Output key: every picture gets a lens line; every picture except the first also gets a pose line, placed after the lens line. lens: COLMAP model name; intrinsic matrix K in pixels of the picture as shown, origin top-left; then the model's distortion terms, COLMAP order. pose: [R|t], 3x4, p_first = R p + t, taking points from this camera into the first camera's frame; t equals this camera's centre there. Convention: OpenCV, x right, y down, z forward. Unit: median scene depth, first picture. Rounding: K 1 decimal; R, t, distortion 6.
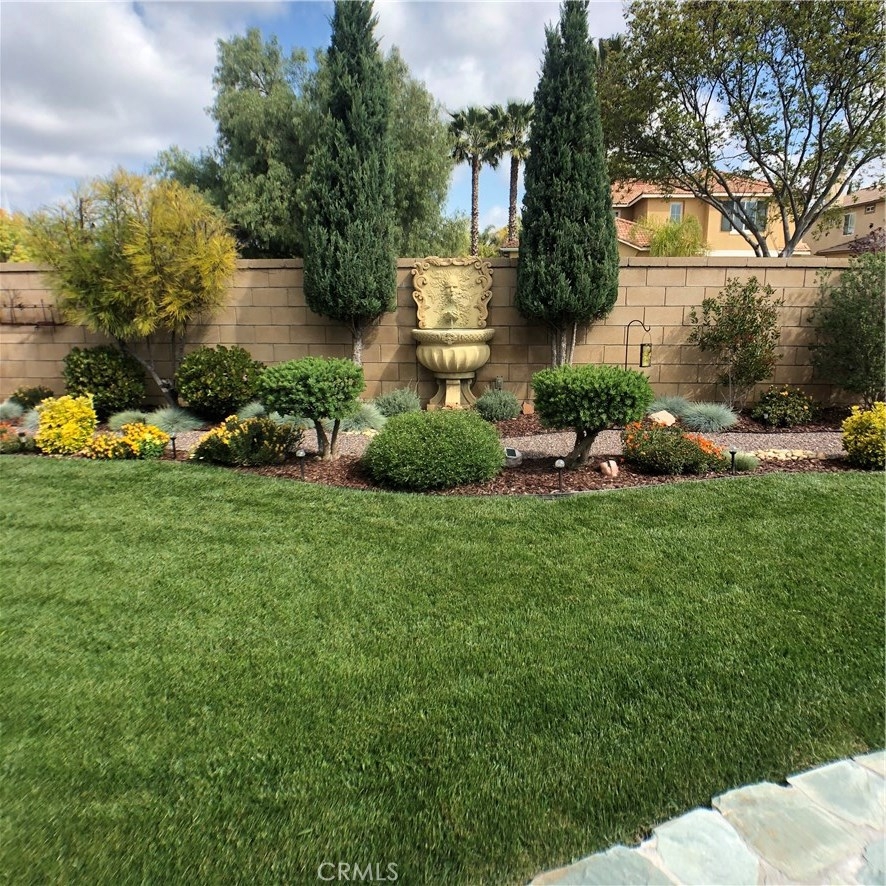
lens RADIAL K [[659.6, 0, 465.3], [0, 659.6, 438.0], [0, 0, 1]] dist [-0.056495, 0.015762]
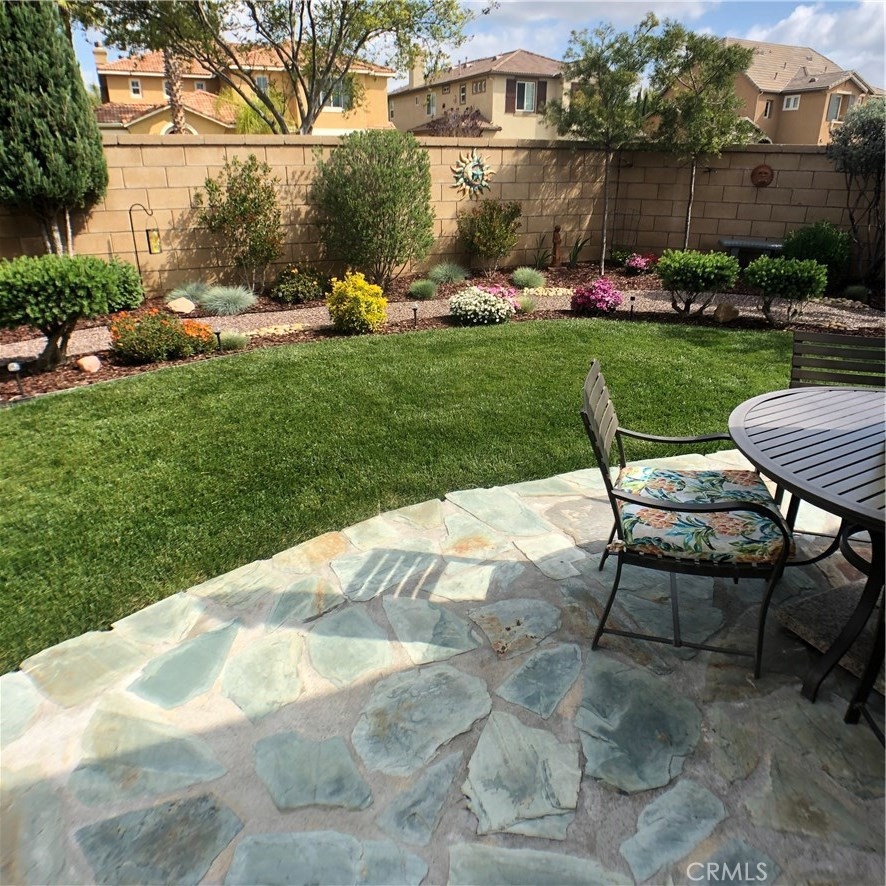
lens RADIAL K [[659.6, 0, 448.2], [0, 659.6, 439.8], [0, 0, 1]] dist [-0.056495, 0.015762]
pose [[0.872577, -0.180988, 0.453710, 0.184667], [0.102588, 0.976010, 0.192040, 0.020628], [-0.477582, -0.121025, 0.870212, -0.072451]]
